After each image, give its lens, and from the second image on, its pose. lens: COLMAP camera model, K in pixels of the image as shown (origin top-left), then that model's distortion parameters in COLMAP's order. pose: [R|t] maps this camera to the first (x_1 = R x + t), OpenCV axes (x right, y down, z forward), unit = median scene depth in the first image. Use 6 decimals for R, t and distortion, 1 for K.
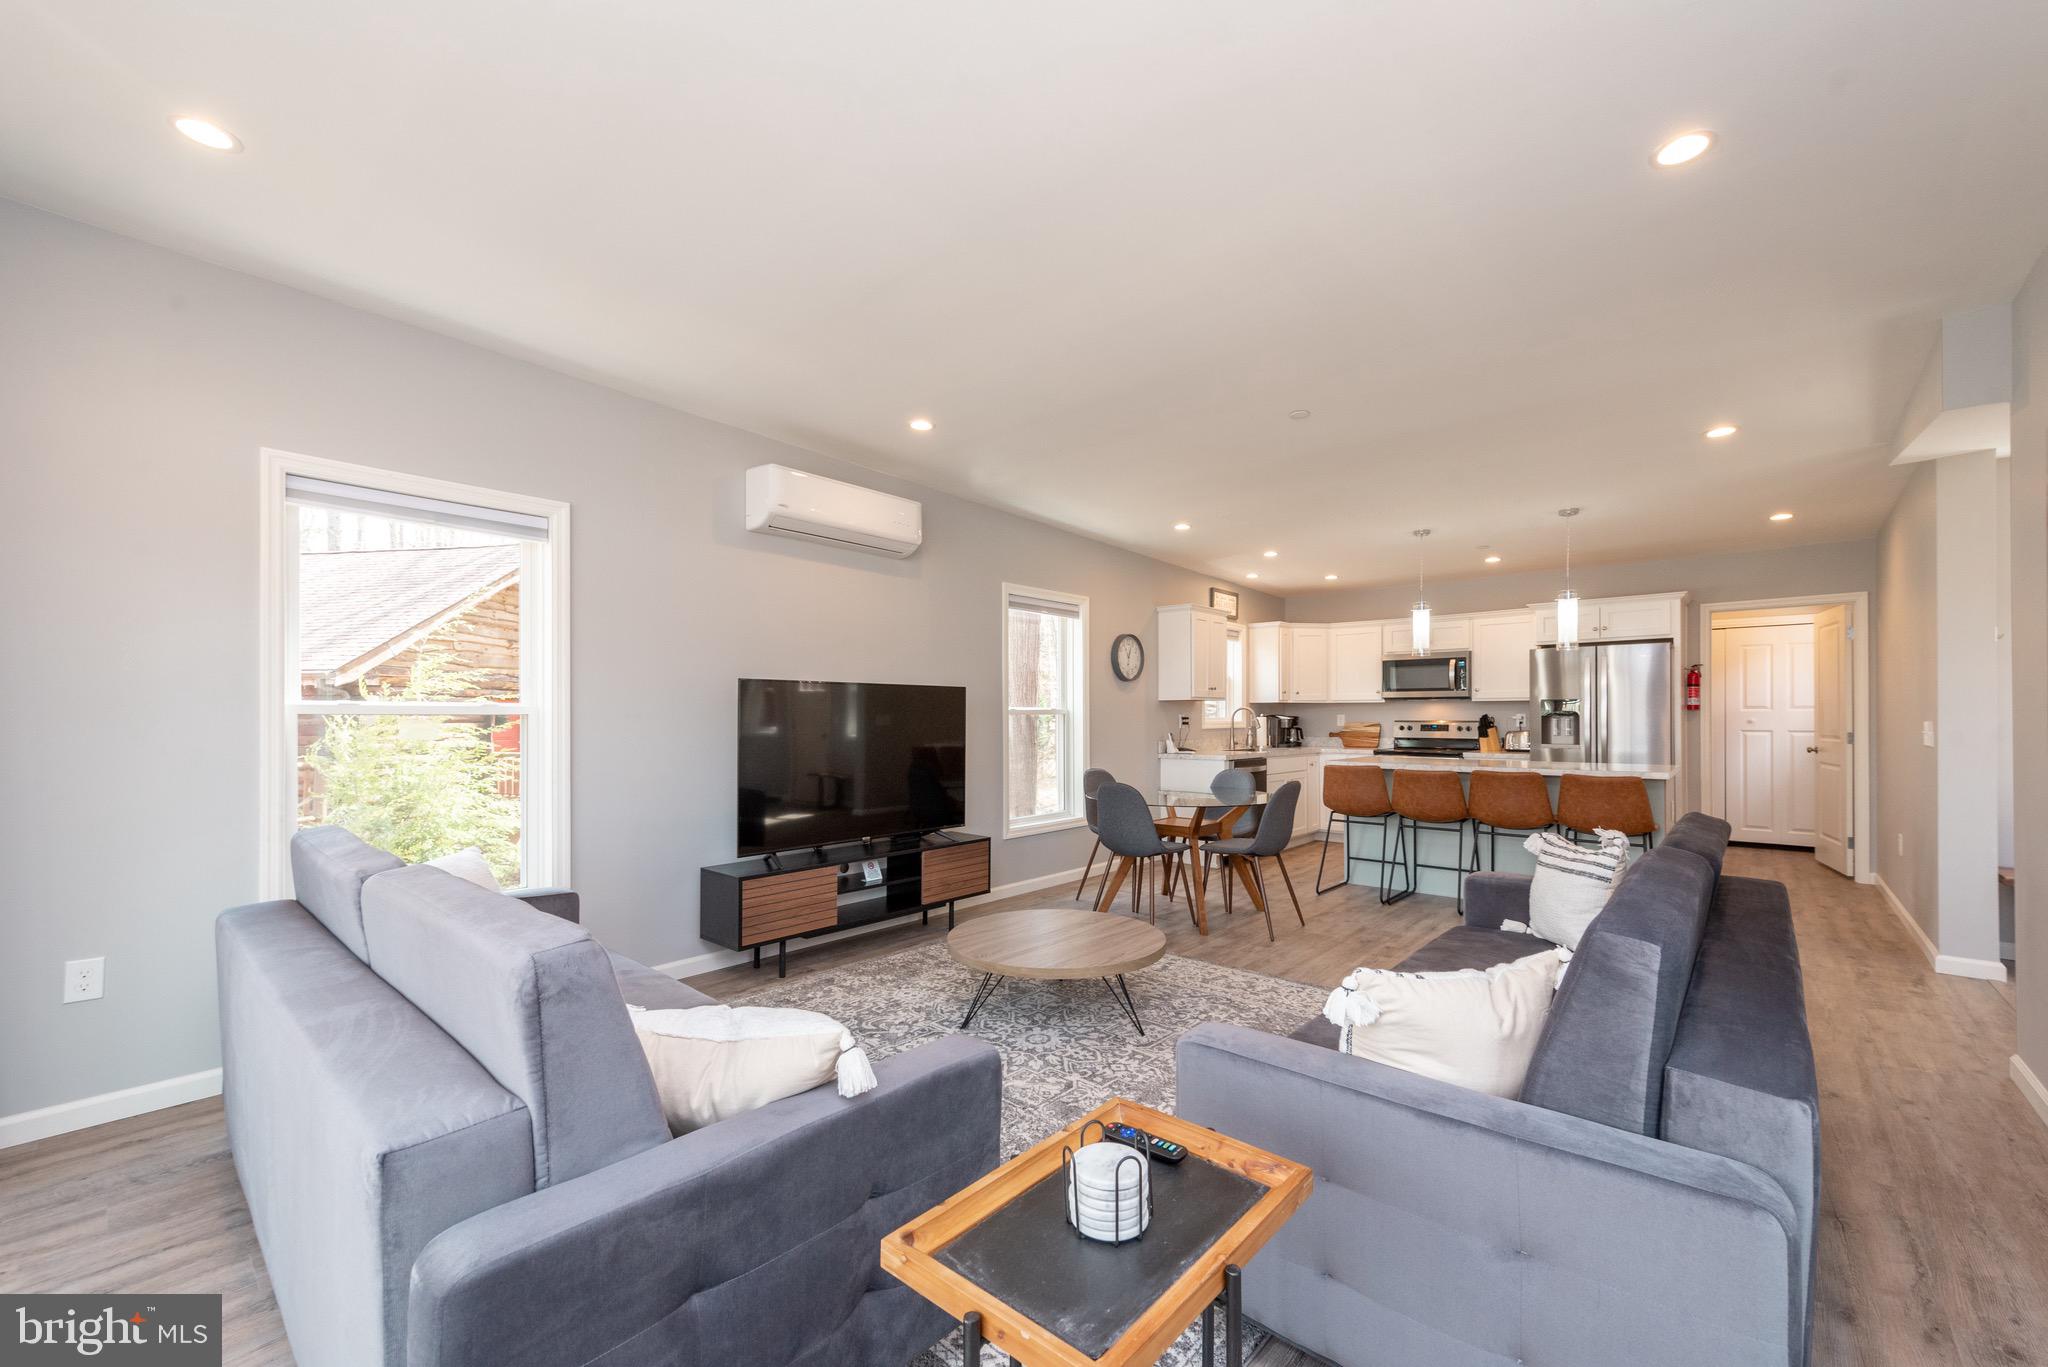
lens RADIAL K [[817.4, 0, 1037.4], [0, 817.4, 714.0], [0, 0, 1]] dist [0.014547, -0.002136]
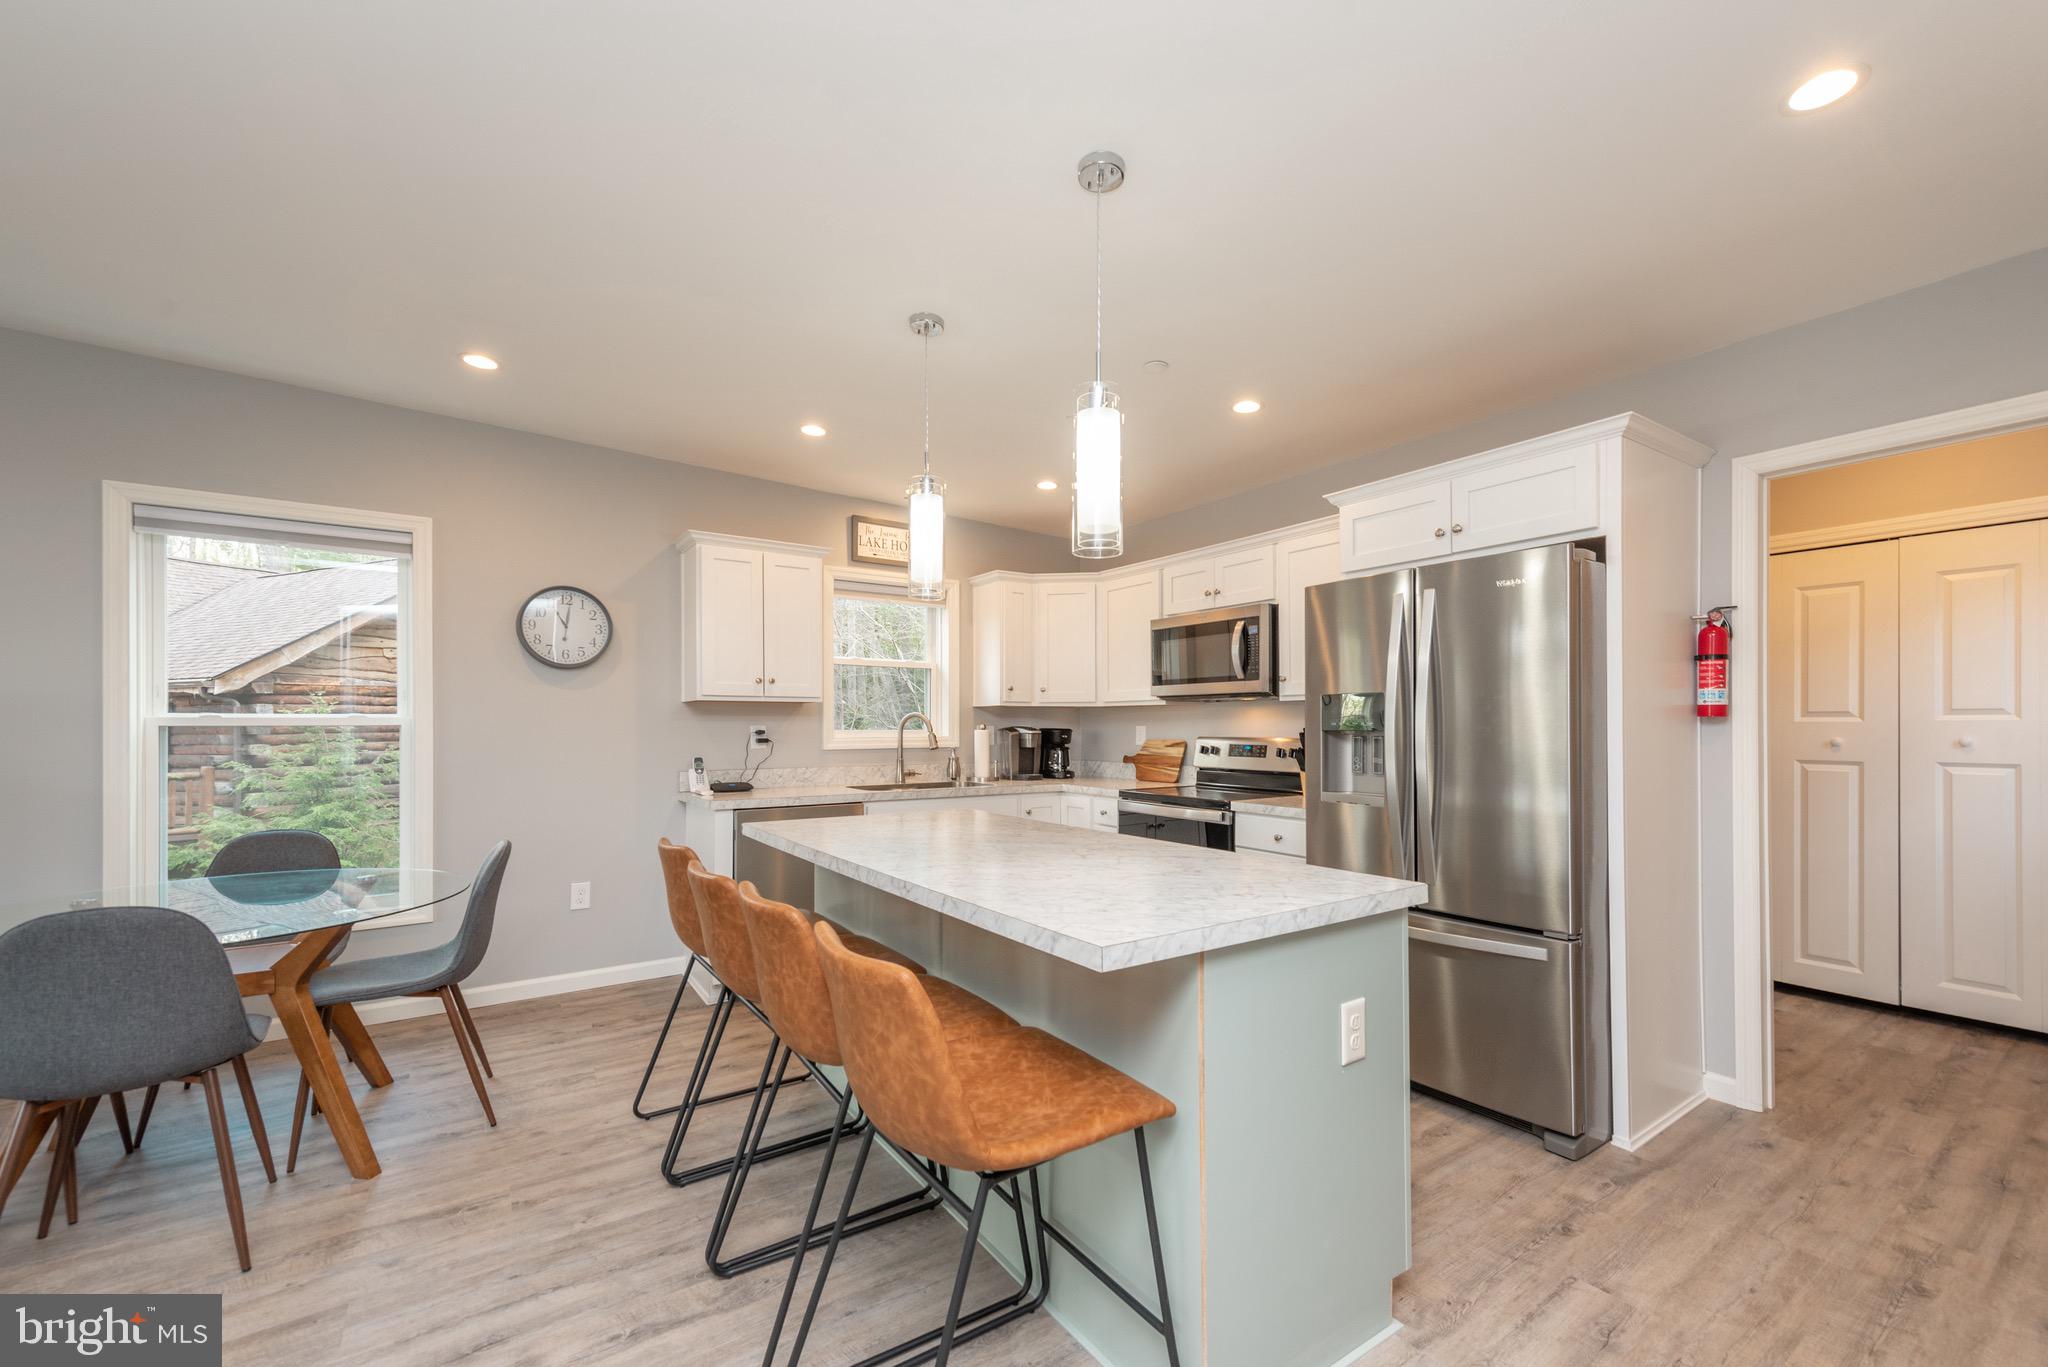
lens RADIAL K [[817.4, 0, 1031.2], [0, 817.4, 720.6], [0, 0, 1]] dist [0.014547, -0.002136]
pose [[0.969124, 0.000640, -0.246575, 0.535164], [-0.001773, 0.999989, -0.004372, -0.000637], [0.246569, 0.004674, 0.969114, 0.486896]]
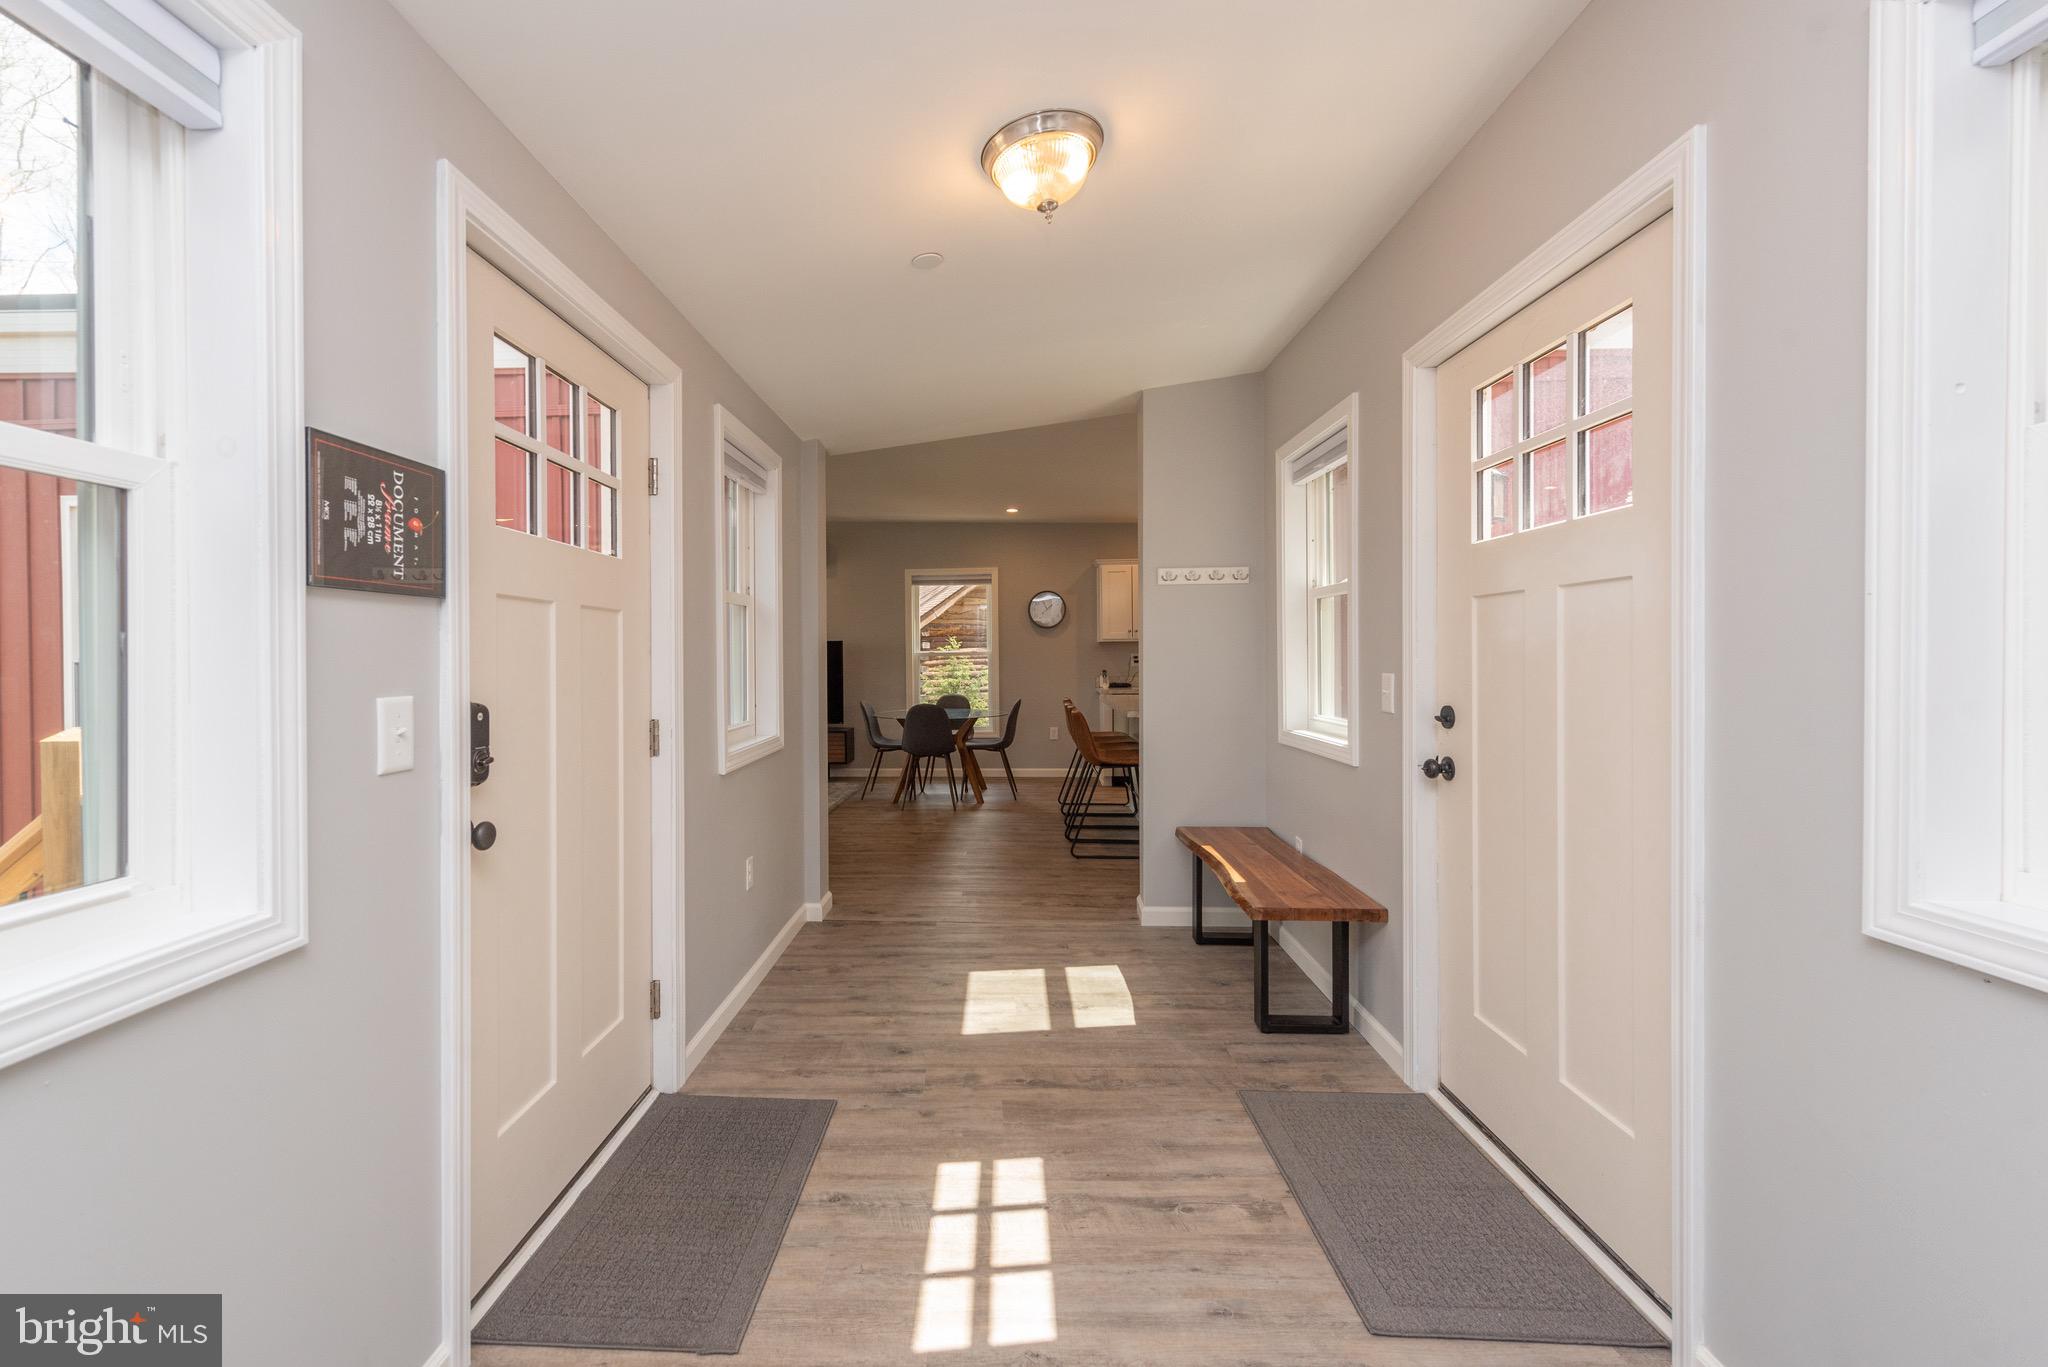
lens RADIAL K [[817.4, 0, 1009.7], [0, 817.4, 655.2], [0, 0, 1]] dist [0.014547, -0.002136]
pose [[0.639933, -0.004011, -0.768420, 0.972959], [0.008207, 0.999965, 0.001614, -0.001200], [0.768387, -0.007340, 0.639944, 0.141622]]
